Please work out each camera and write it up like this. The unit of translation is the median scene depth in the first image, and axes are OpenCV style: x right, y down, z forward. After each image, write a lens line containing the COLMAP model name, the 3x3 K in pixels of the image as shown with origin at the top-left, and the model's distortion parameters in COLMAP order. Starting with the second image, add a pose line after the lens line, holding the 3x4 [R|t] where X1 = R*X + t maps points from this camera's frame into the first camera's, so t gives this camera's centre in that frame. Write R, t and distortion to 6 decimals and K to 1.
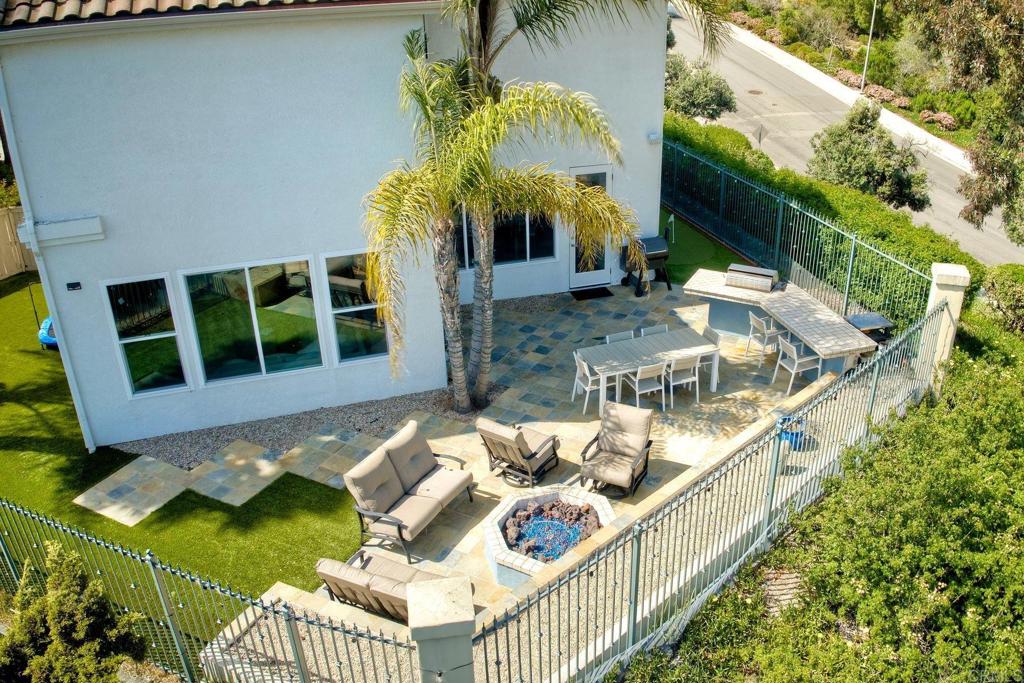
lens RADIAL K [[877.2, 0, 486.4], [0, 877.2, 341.7], [0, 0, 1]] dist [-0.096960, -0.014561]
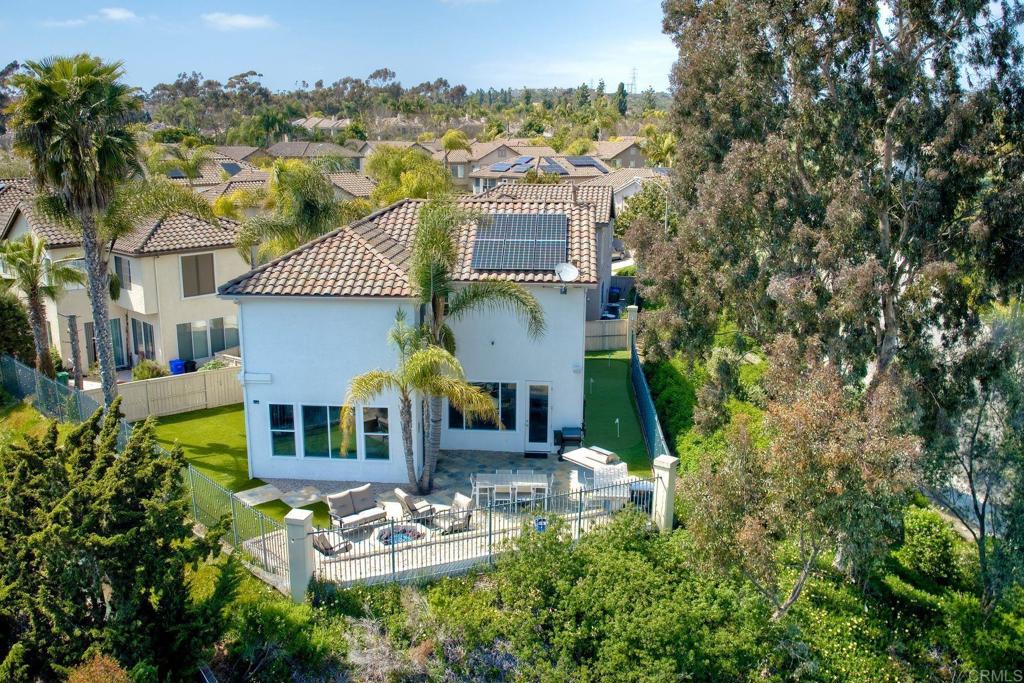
lens RADIAL K [[877.2, 0, 486.4], [0, 877.2, 341.7], [0, 0, 1]] dist [-0.096960, -0.014561]
pose [[0.920535, 0.105069, -0.376264, 0.894816], [-0.186720, 0.964350, -0.187524, 0.096027], [0.343147, 0.242879, 0.907337, -0.889331]]
